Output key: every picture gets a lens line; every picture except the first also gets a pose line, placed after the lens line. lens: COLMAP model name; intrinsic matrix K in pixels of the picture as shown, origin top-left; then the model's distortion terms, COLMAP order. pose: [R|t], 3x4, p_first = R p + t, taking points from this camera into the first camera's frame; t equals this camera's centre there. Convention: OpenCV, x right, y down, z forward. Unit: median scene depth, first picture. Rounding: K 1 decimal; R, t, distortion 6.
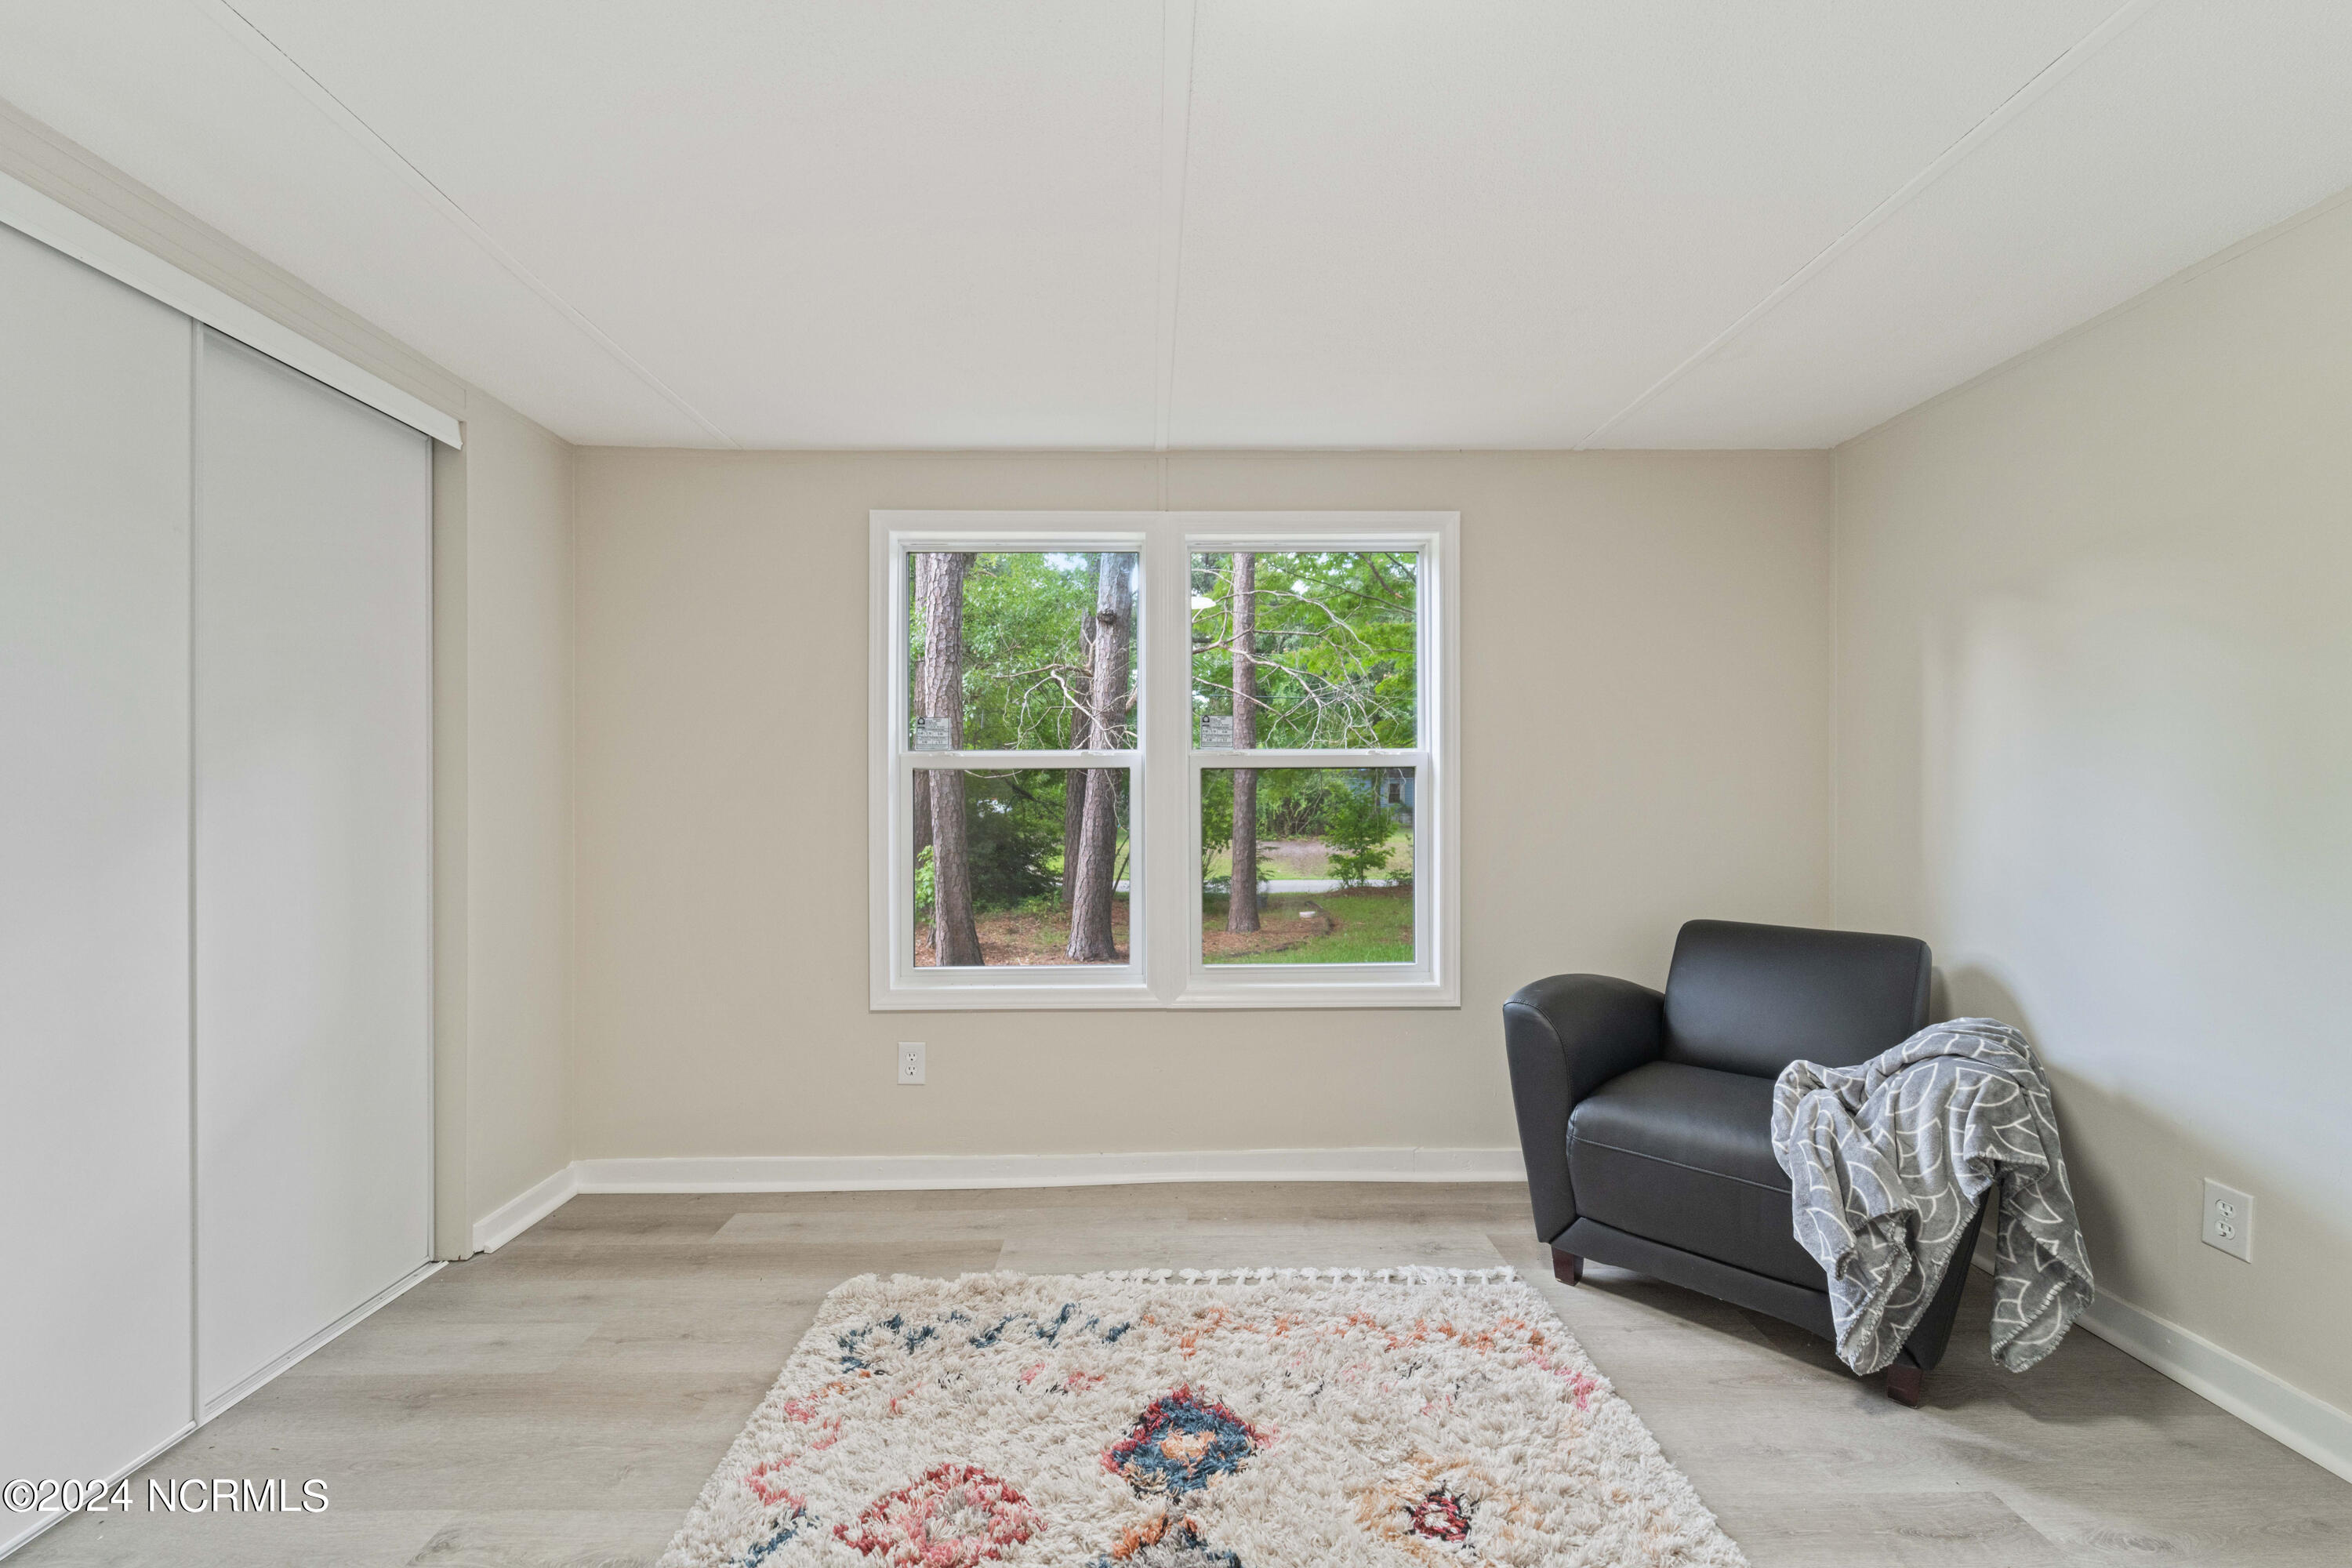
lens RADIAL K [[969.4, 0, 1176.0], [0, 969.4, 784.0], [0, 0, 1]] dist [0.001014, 0.000217]
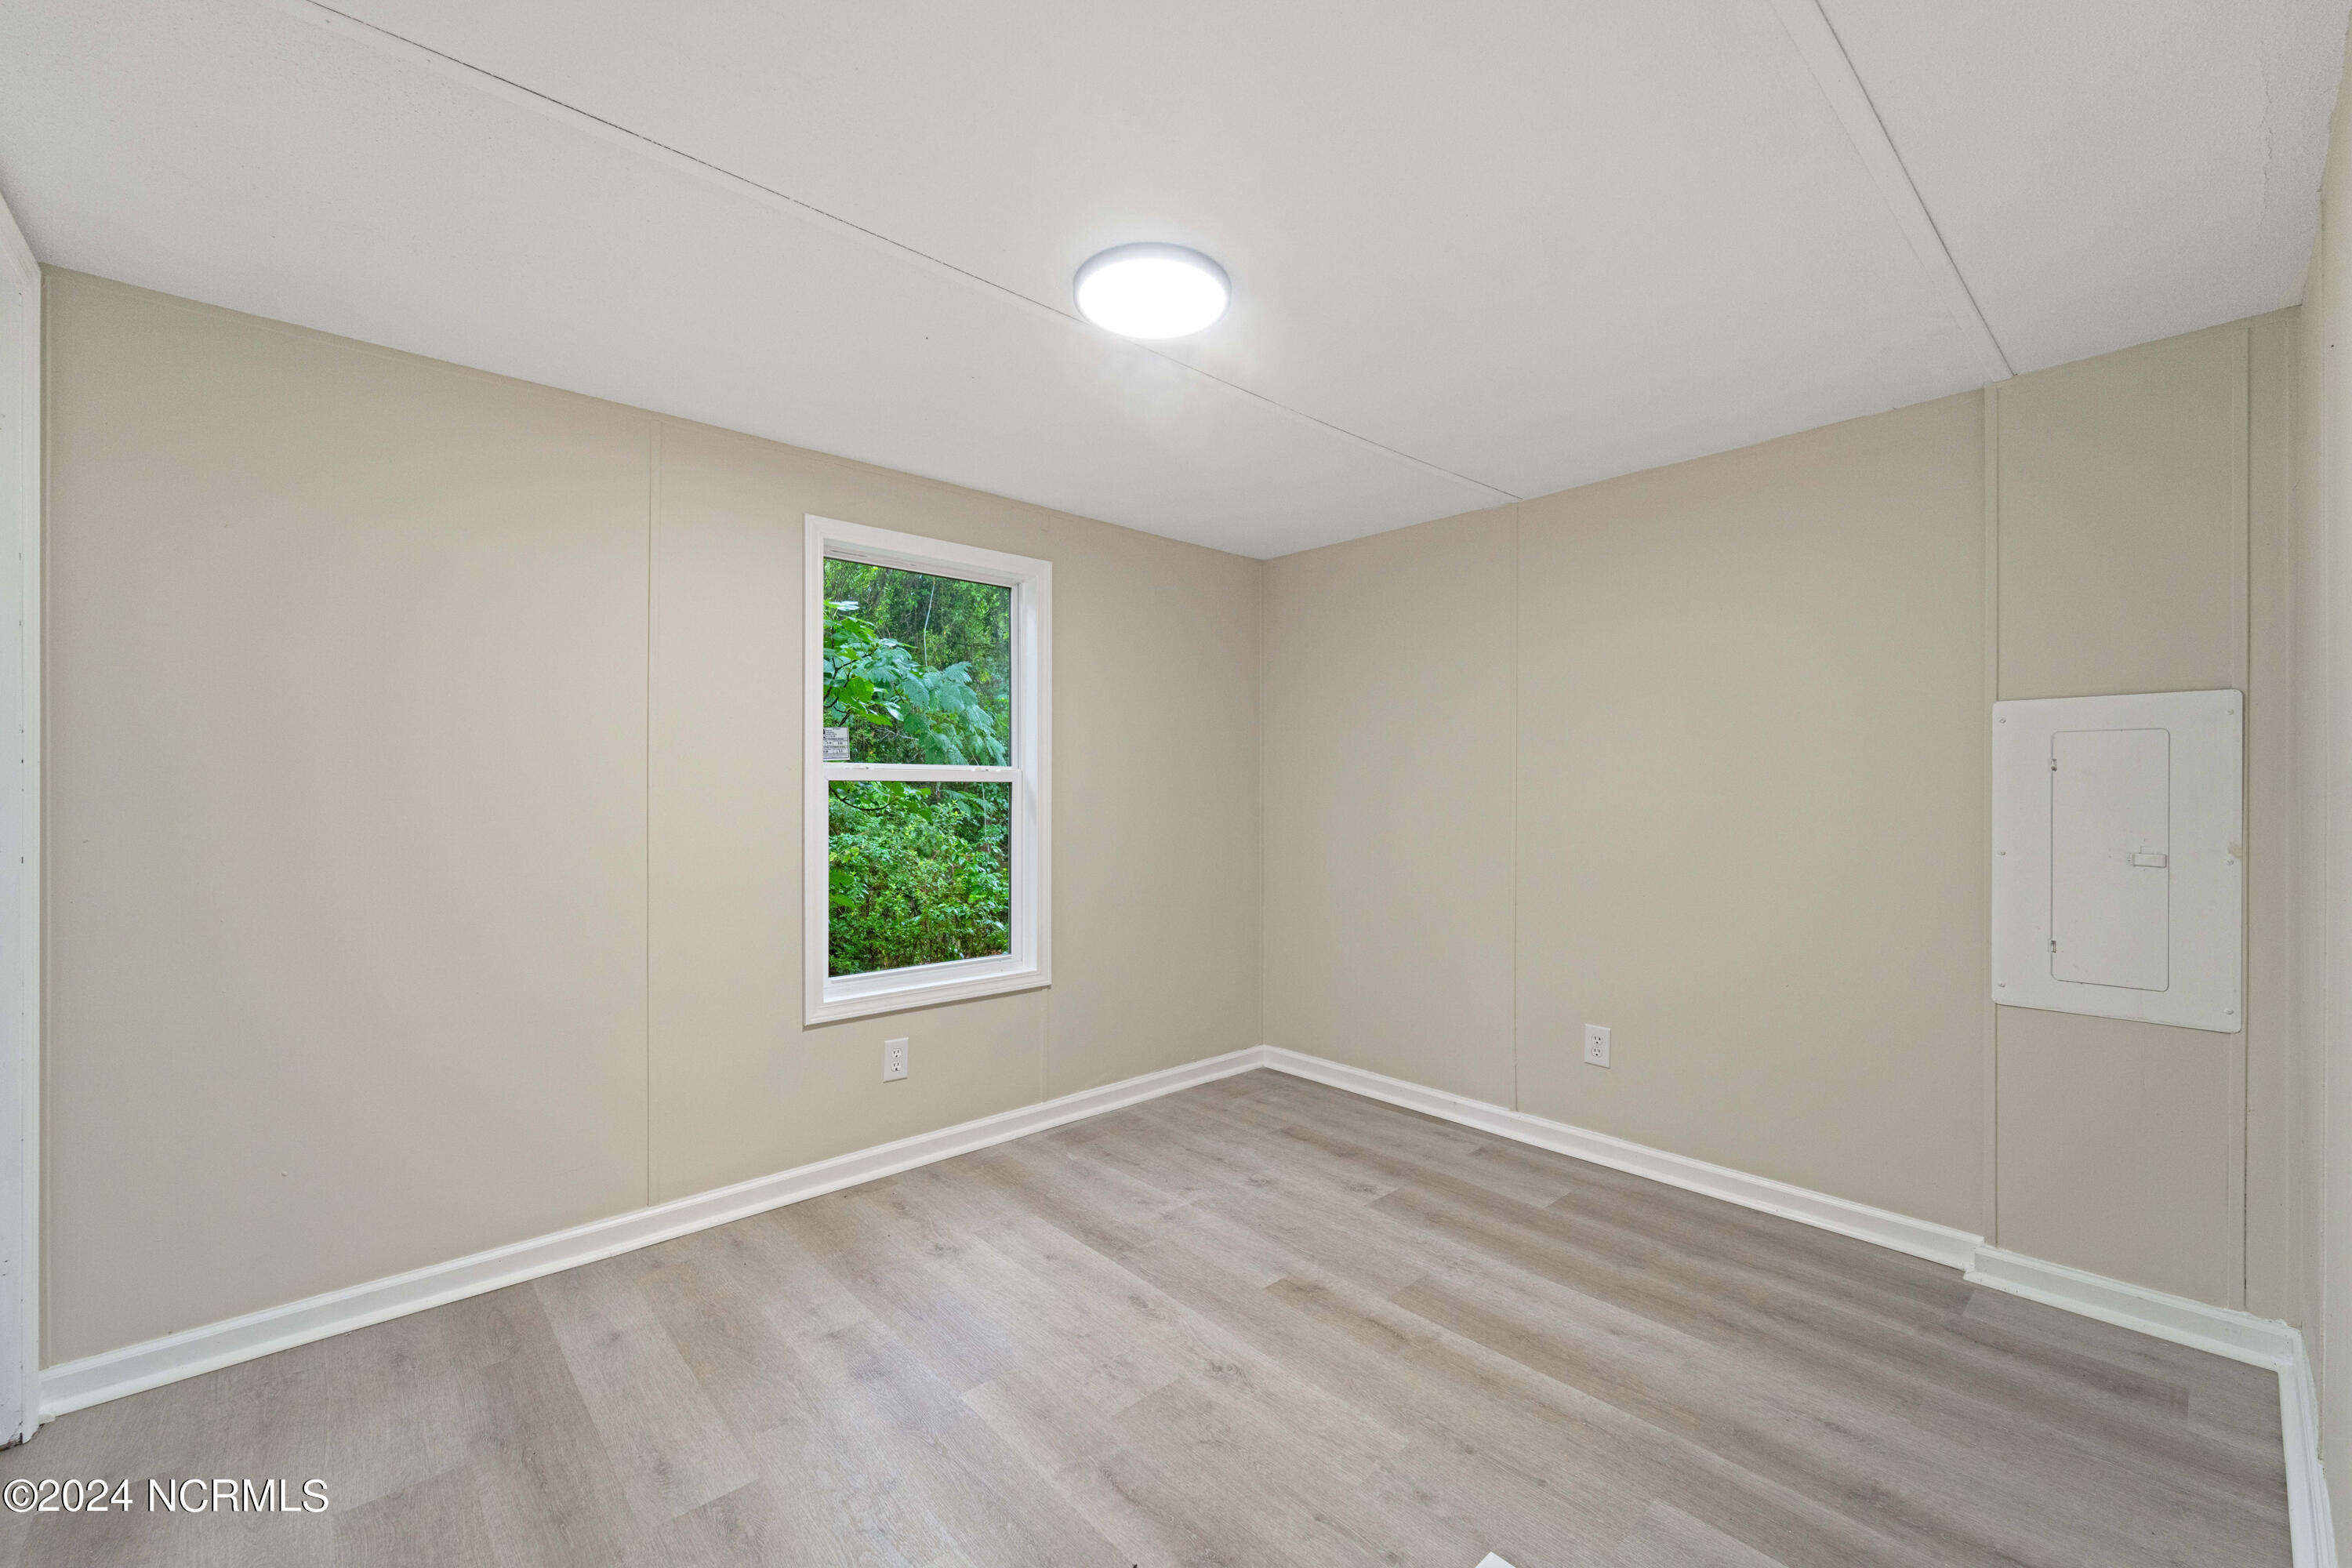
lens RADIAL K [[969.4, 0, 1176.0], [0, 969.4, 784.0], [0, 0, 1]] dist [0.001014, 0.000217]
pose [[0.752095, -0.001012, 0.659054, -0.385387], [0.015140, 0.999761, -0.015742, 0.003916], [-0.658881, 0.021818, 0.751931, -0.003374]]
